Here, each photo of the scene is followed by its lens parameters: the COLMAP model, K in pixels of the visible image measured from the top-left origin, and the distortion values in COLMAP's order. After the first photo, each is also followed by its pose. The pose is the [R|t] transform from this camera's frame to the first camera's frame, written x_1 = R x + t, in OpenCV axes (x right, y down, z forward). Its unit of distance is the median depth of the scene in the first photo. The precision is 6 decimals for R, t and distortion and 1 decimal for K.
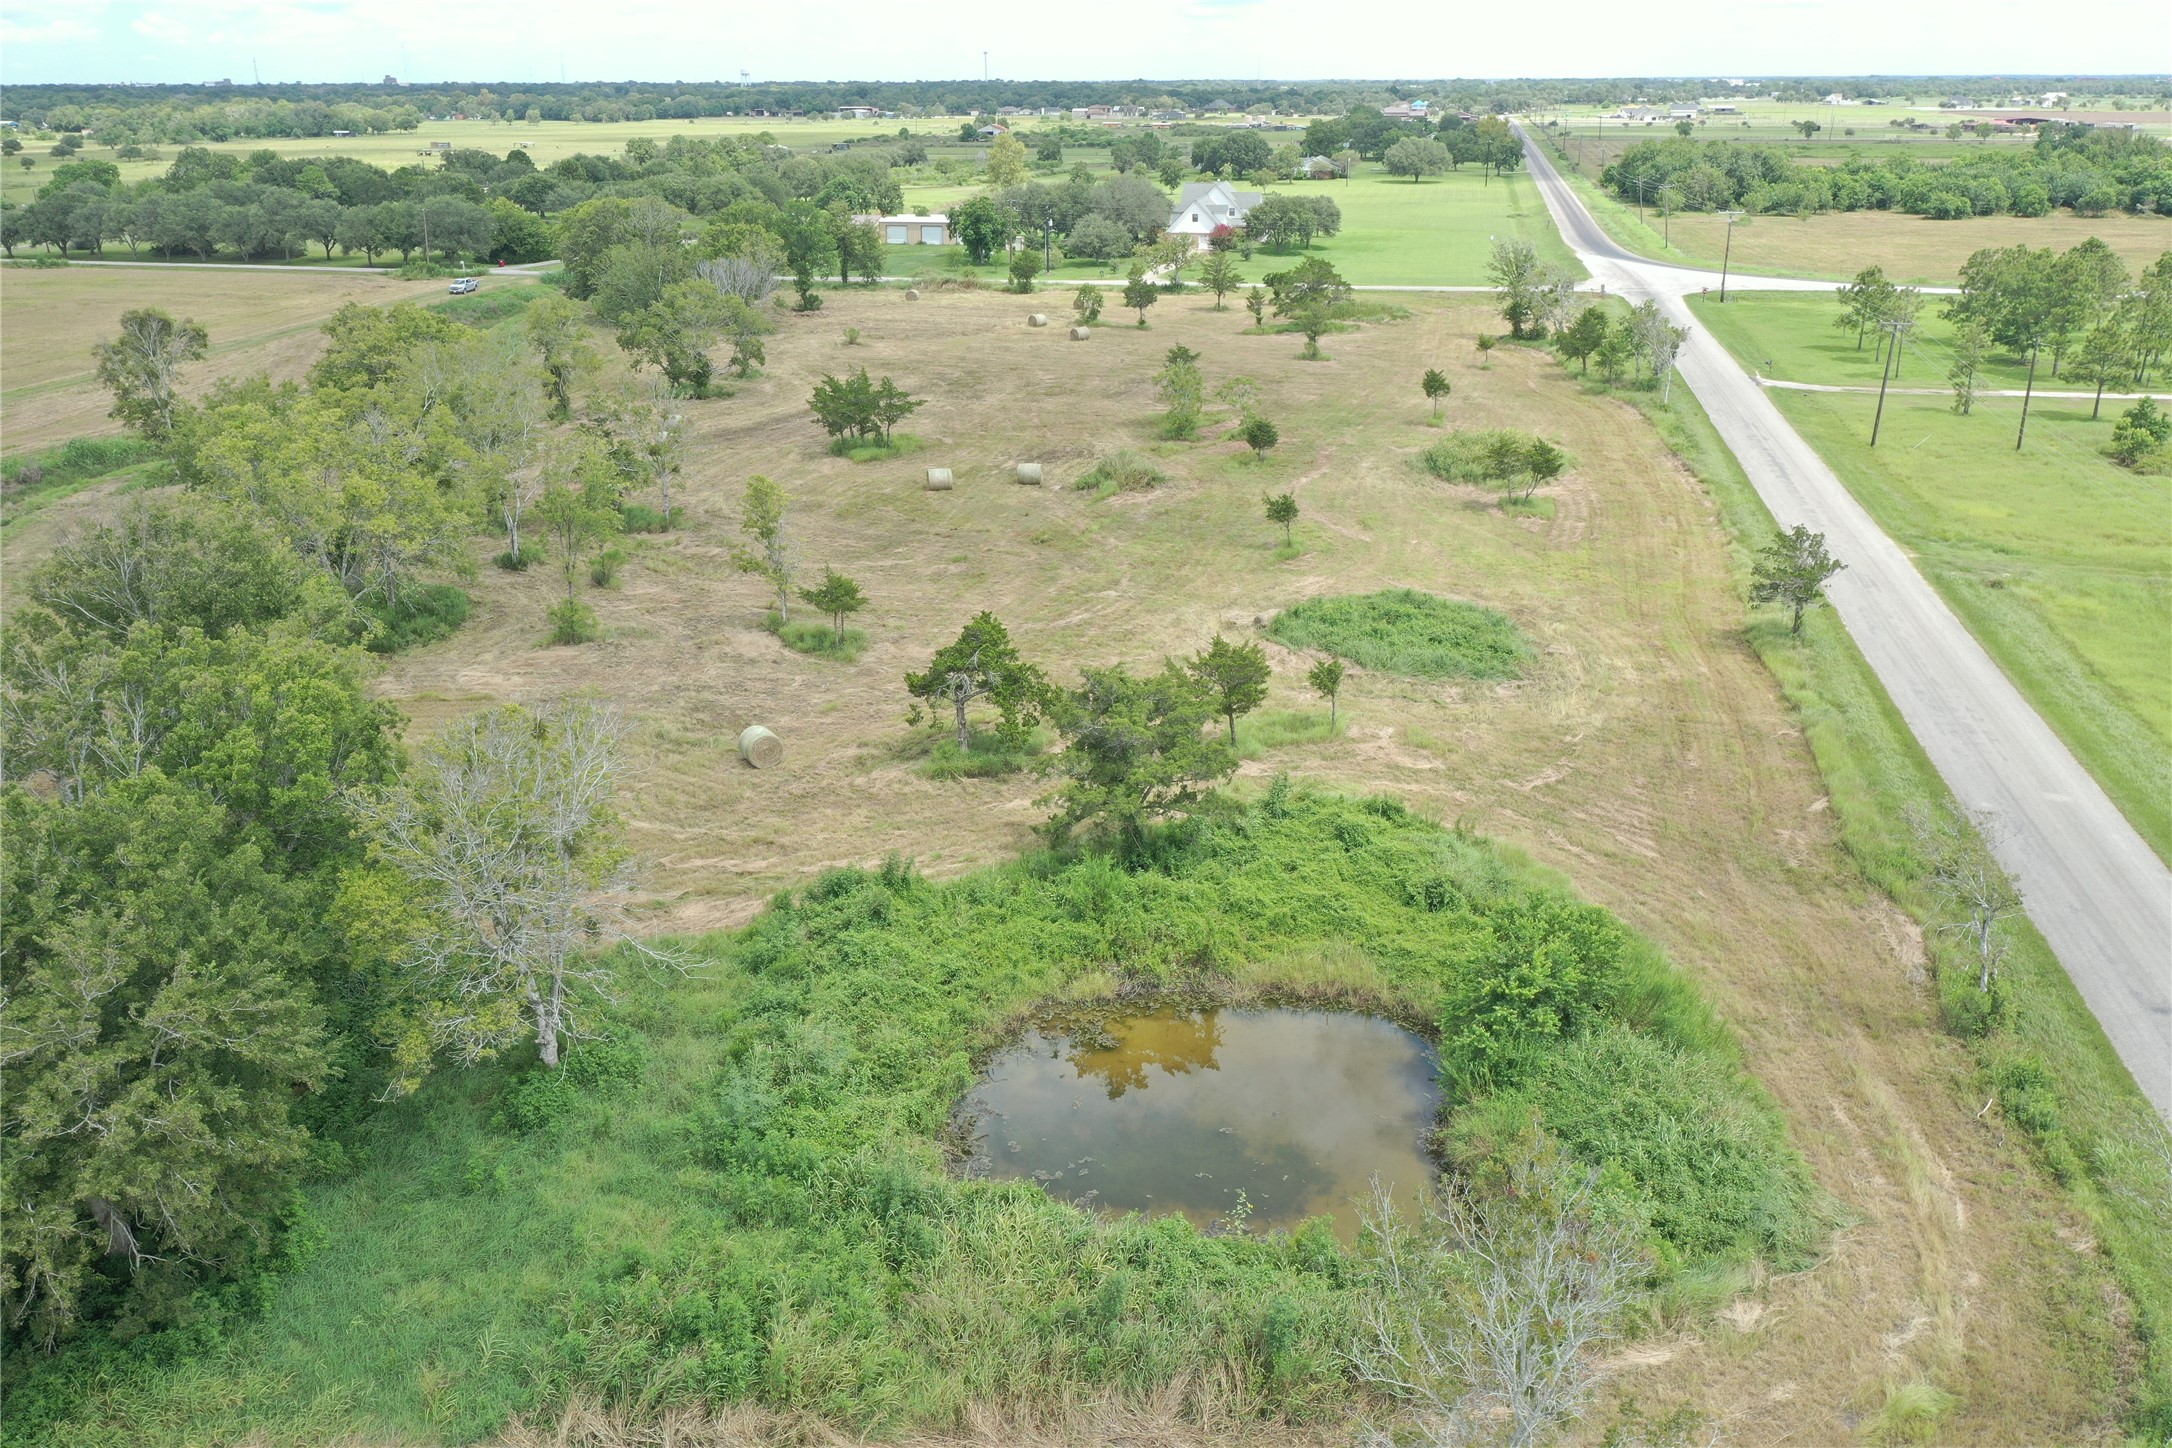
lens RADIAL K [[1723.3, 0, 1086.0], [0, 1723.3, 724.0], [0, 0, 1]] dist [0.002959, -0.005098]
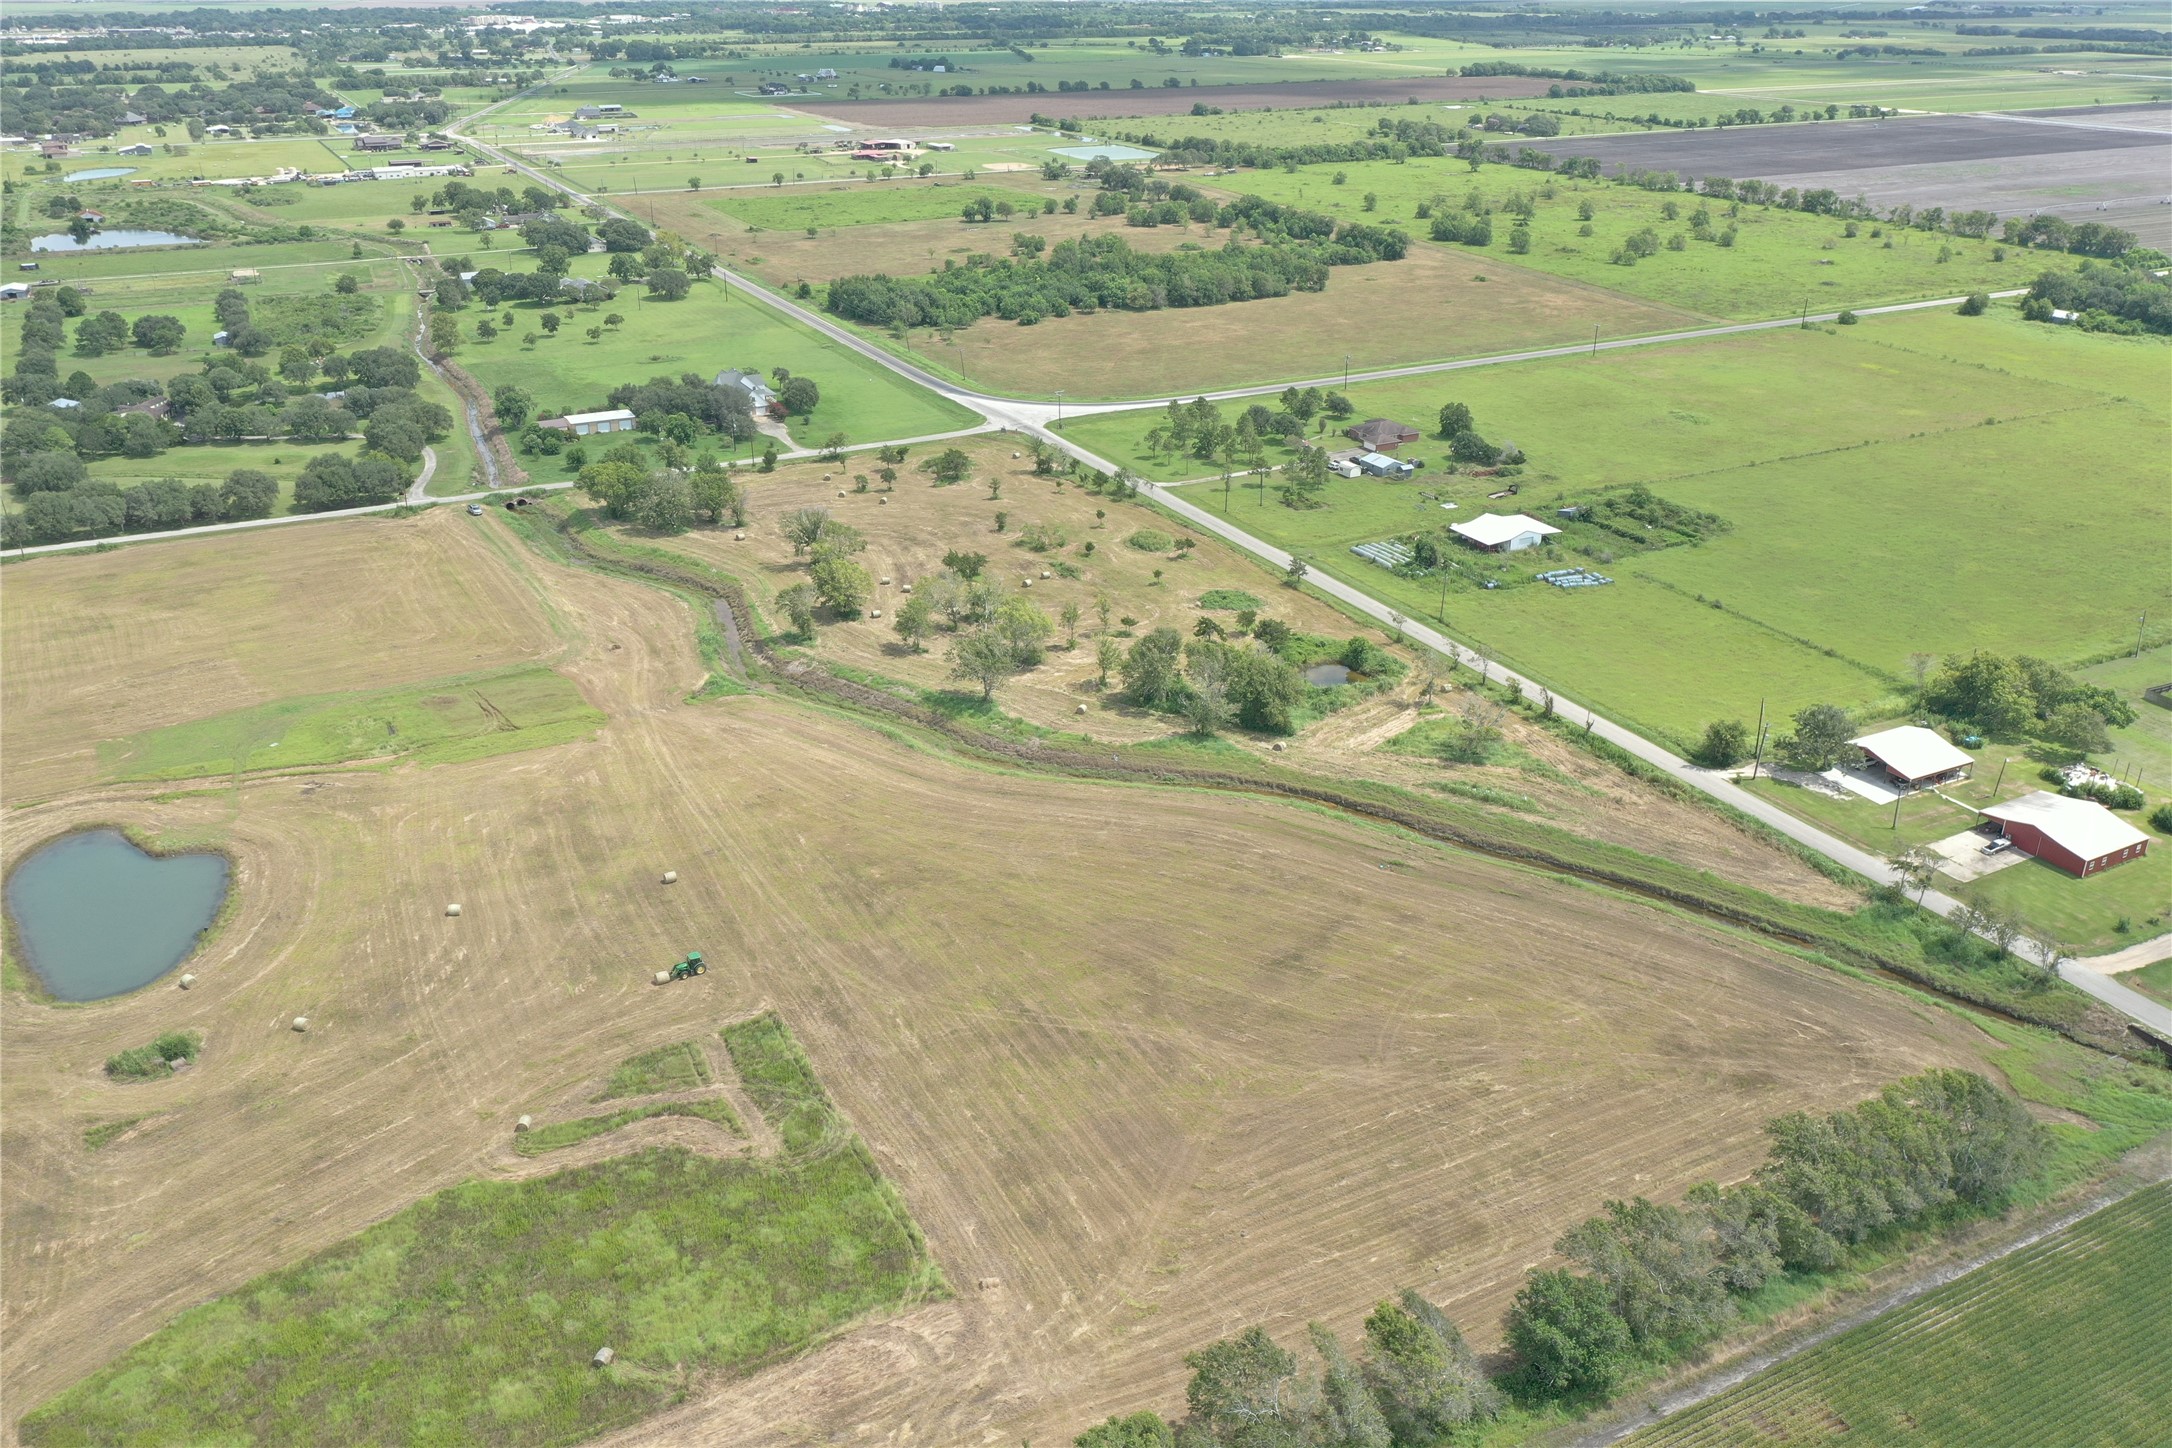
lens RADIAL K [[1723.3, 0, 1086.0], [0, 1723.3, 724.0], [0, 0, 1]] dist [0.002959, -0.005098]
pose [[0.772111, -0.256220, 0.581547, -1.488841], [0.220220, 0.966292, 0.133349, -0.228159], [-0.596111, 0.025108, 0.802510, -1.230632]]
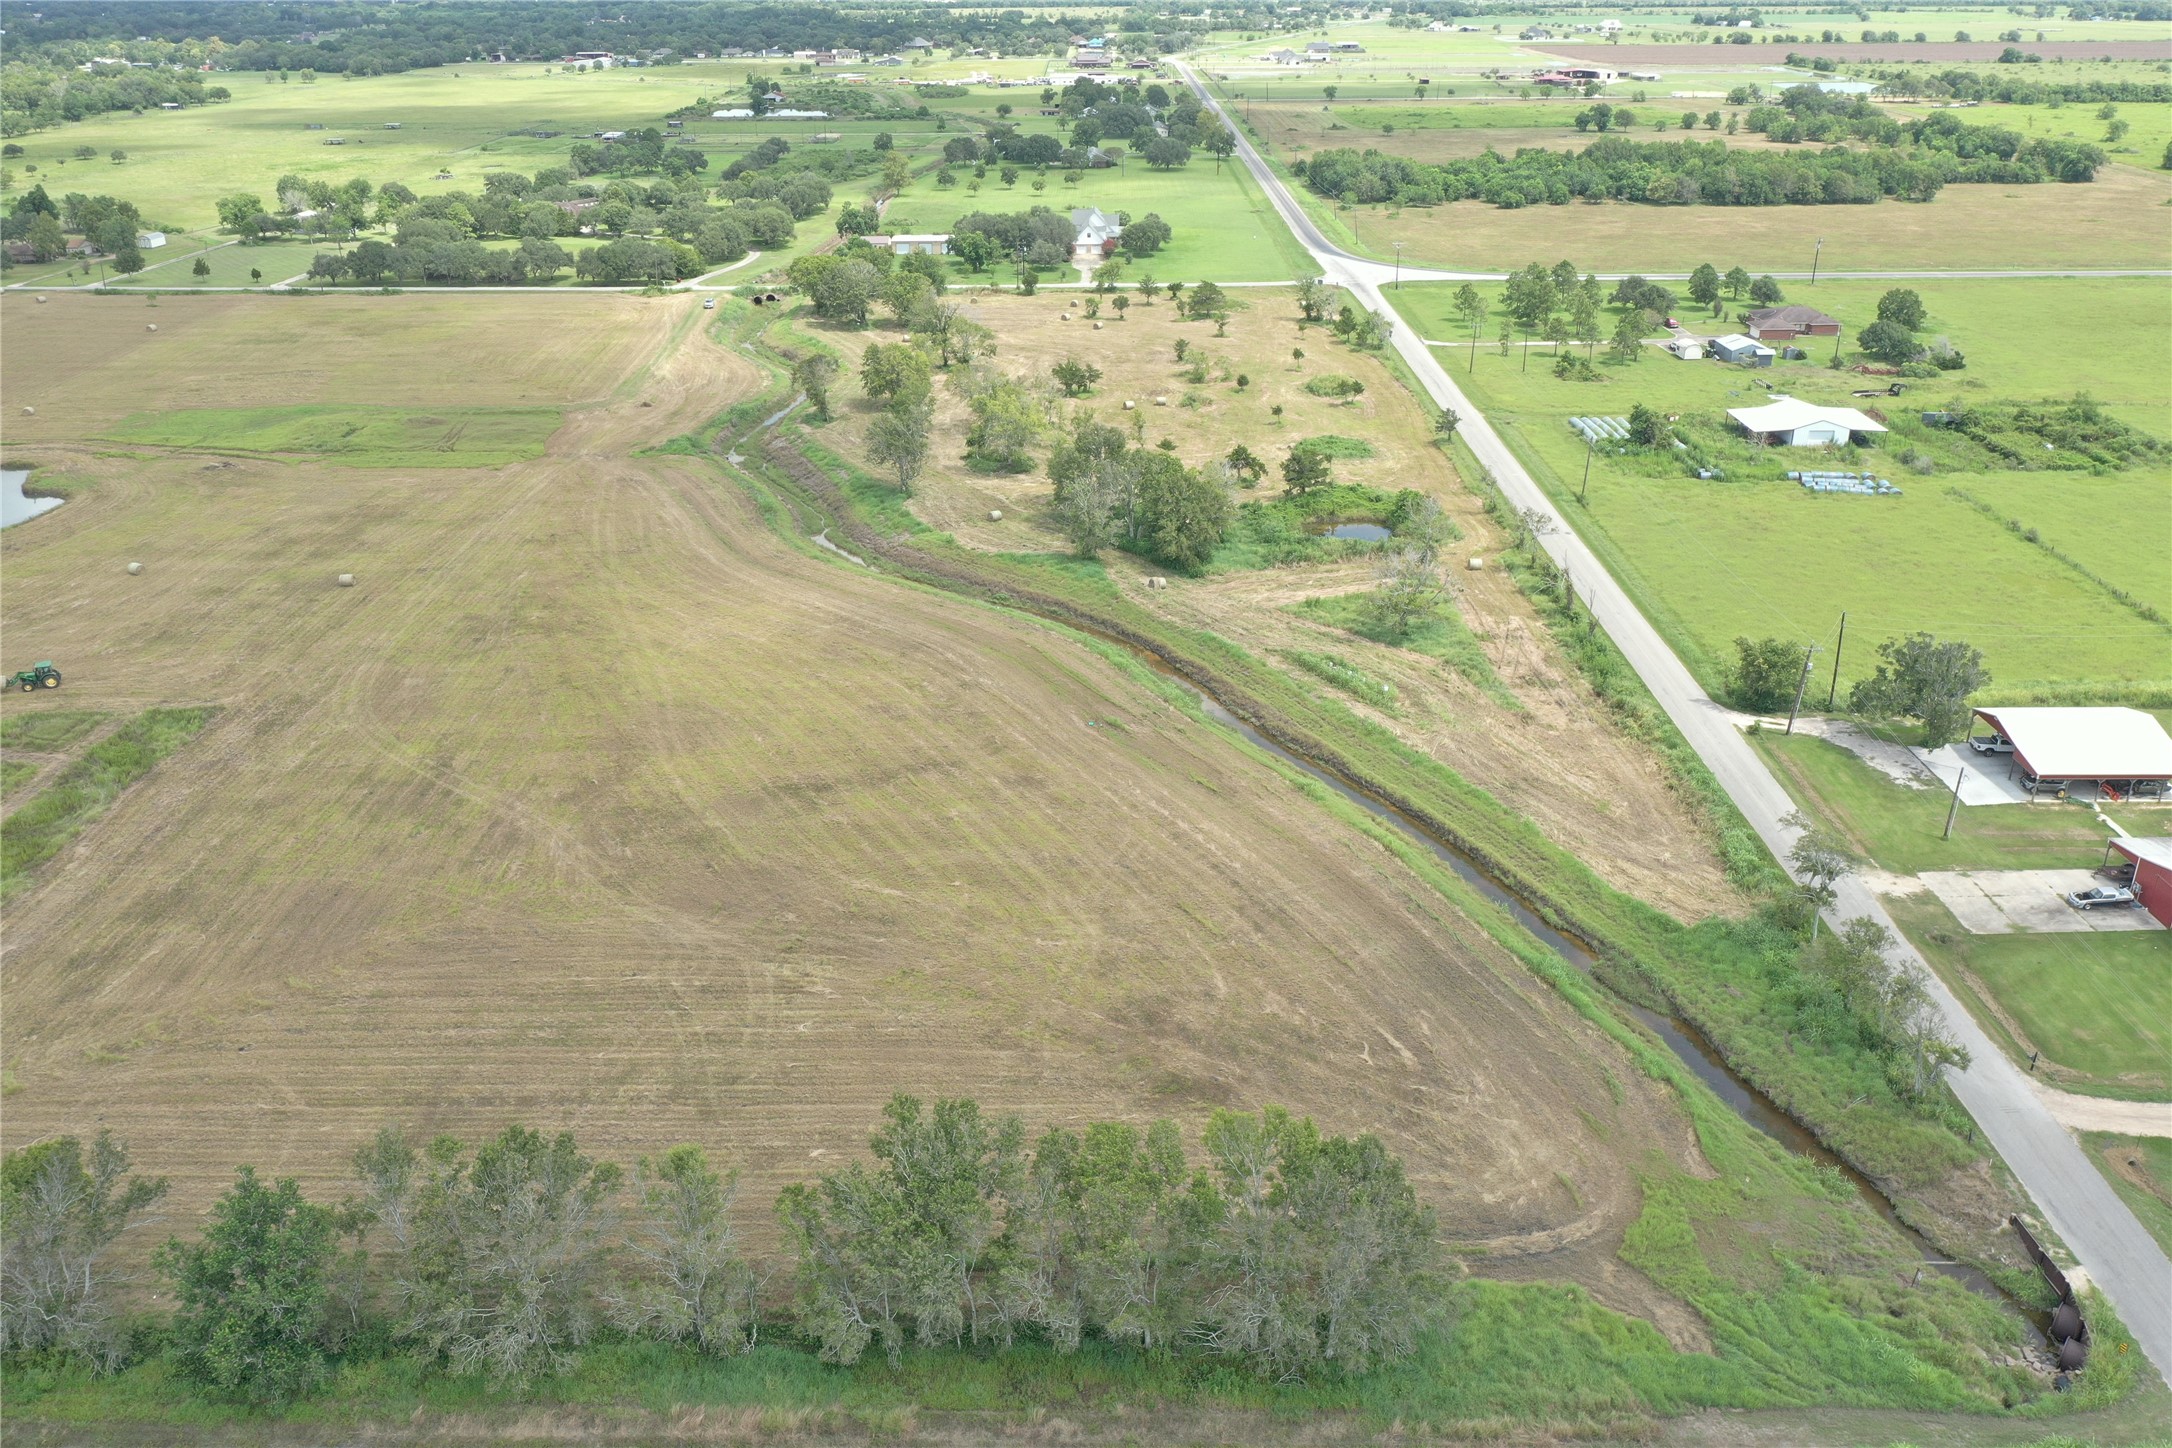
lens RADIAL K [[1723.3, 0, 1086.0], [0, 1723.3, 724.0], [0, 0, 1]] dist [0.002959, -0.005098]
pose [[0.979129, -0.085186, 0.184528, -0.524741], [0.074052, 0.995040, 0.066425, 0.122800], [-0.189271, -0.051374, 0.980580, -1.210440]]
